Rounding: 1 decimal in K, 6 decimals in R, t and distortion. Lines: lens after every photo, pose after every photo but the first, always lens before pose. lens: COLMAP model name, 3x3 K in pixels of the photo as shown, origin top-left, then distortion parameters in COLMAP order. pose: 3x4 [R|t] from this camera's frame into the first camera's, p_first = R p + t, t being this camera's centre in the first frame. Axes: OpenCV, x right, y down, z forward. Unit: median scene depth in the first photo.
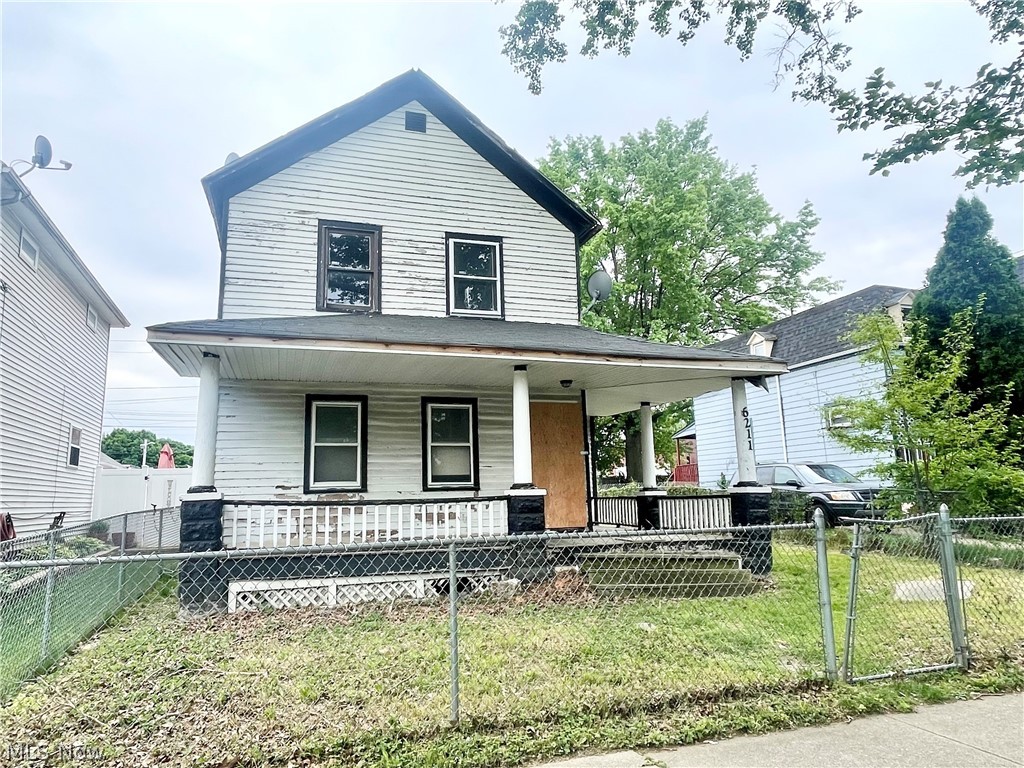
lens RADIAL K [[692.2, 0, 512.0], [0, 692.2, 384.0], [0, 0, 1]] dist [0.004653, -0.000684]
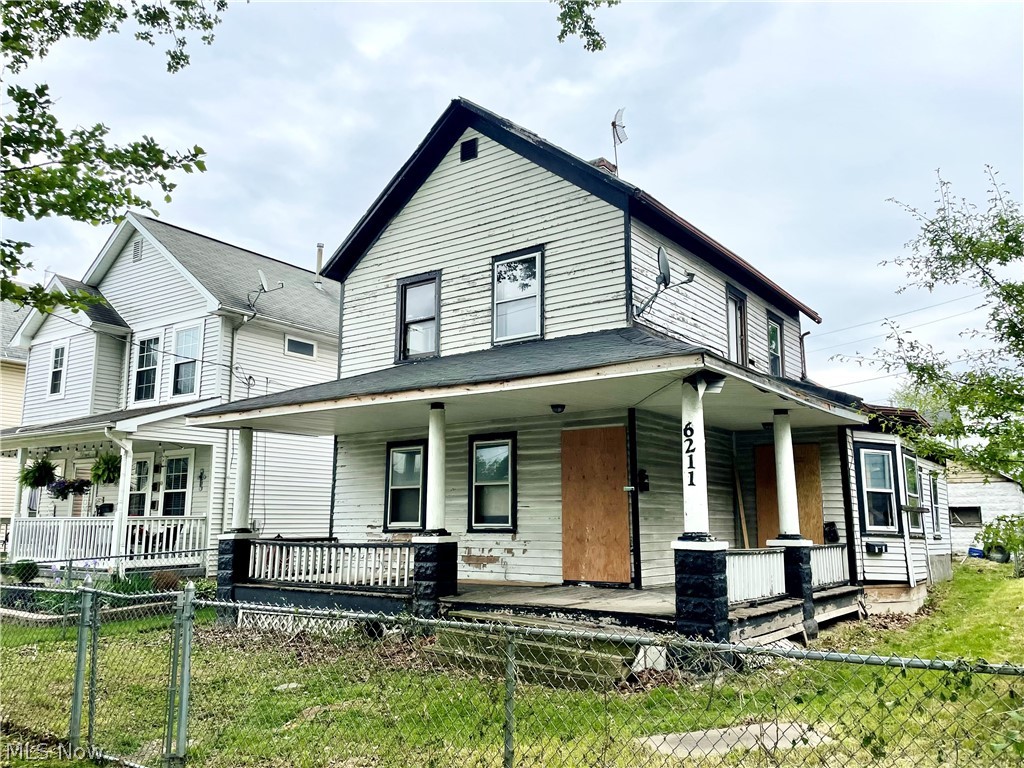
lens RADIAL K [[829.2, 0, 512.0], [0, 829.2, 384.0], [0, 0, 1]] dist [0.097426, -0.153752]
pose [[0.589554, -0.115582, -0.799416, 0.851264], [0.120063, 0.991254, -0.054774, 0.018191], [0.798756, -0.063688, 0.598275, 0.352737]]
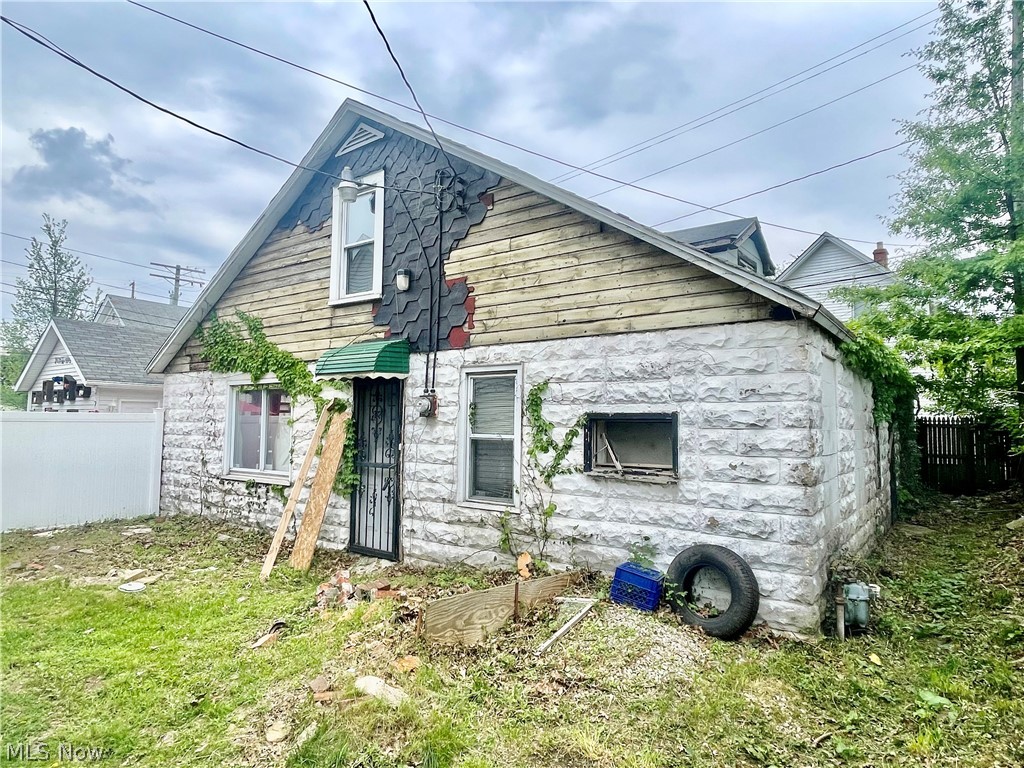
lens RADIAL K [[625.8, 0, 512.0], [0, 625.8, 384.0], [0, 0, 1]] dist [0.004525, -0.000626]
pose [[0.580549, -0.026520, -0.813793, 0.125230], [0.111619, 0.992626, 0.047280, 0.288177], [0.806538, -0.118284, 0.579228, 2.148629]]
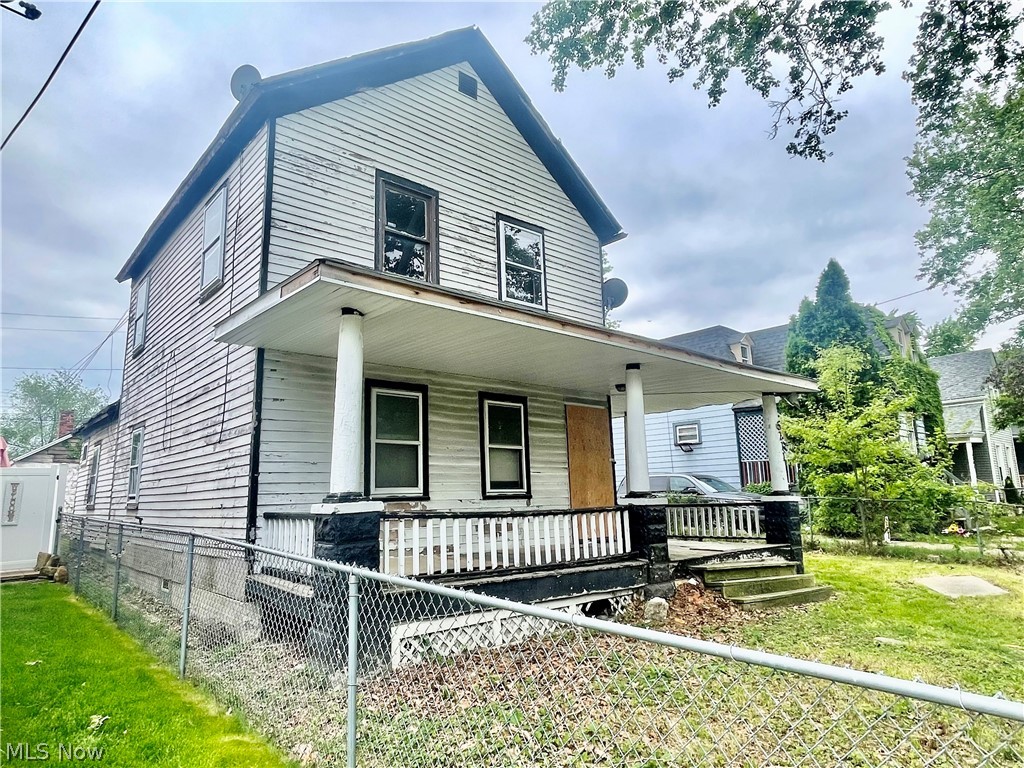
lens RADIAL K [[634.4, 0, 512.0], [0, 634.4, 384.0], [0, 0, 1]] dist [0.003556, 0.002798]
pose [[0.920524, 0.071030, 0.384176, -0.402582], [-0.061761, 0.997426, -0.036429, 0.035840], [-0.385774, 0.009806, 0.922541, 0.240923]]
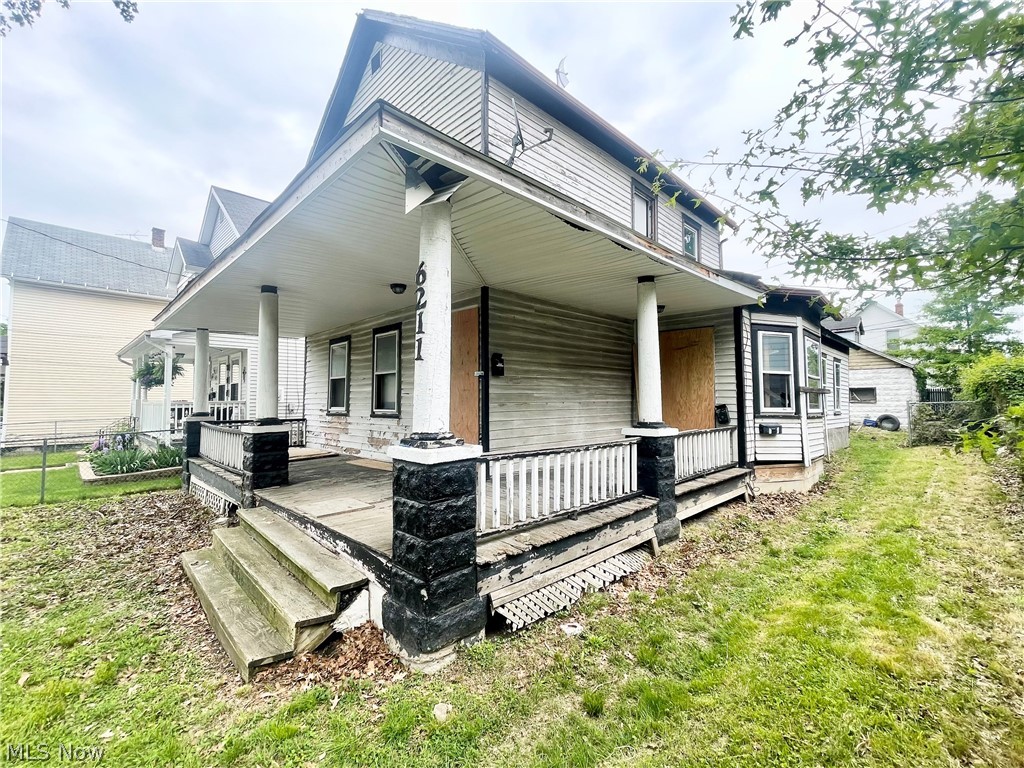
lens RADIAL K [[452.9, 0, 512.0], [0, 452.9, 384.0], [0, 0, 1]] dist [-0.013171, 0.000122]
pose [[0.448258, -0.018431, -0.893714, 0.583830], [0.143208, 0.988355, 0.051446, 0.096642], [0.882358, -0.151048, 0.445677, 0.867085]]
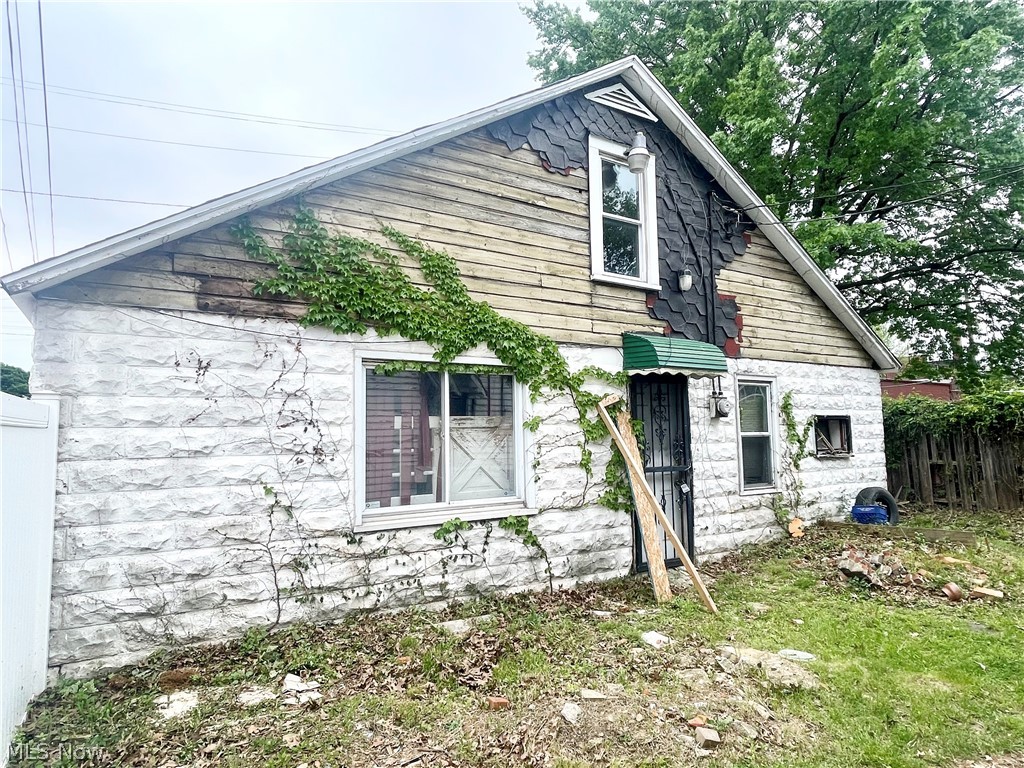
lens RADIAL K [[625.8, 0, 512.0], [0, 625.8, 384.0], [0, 0, 1]] dist [0.004525, -0.000626]
pose [[0.965860, 0.027086, 0.257645, -0.721516], [-0.046755, 0.996414, 0.070522, 0.270585], [-0.254811, -0.080160, 0.963663, 1.883680]]
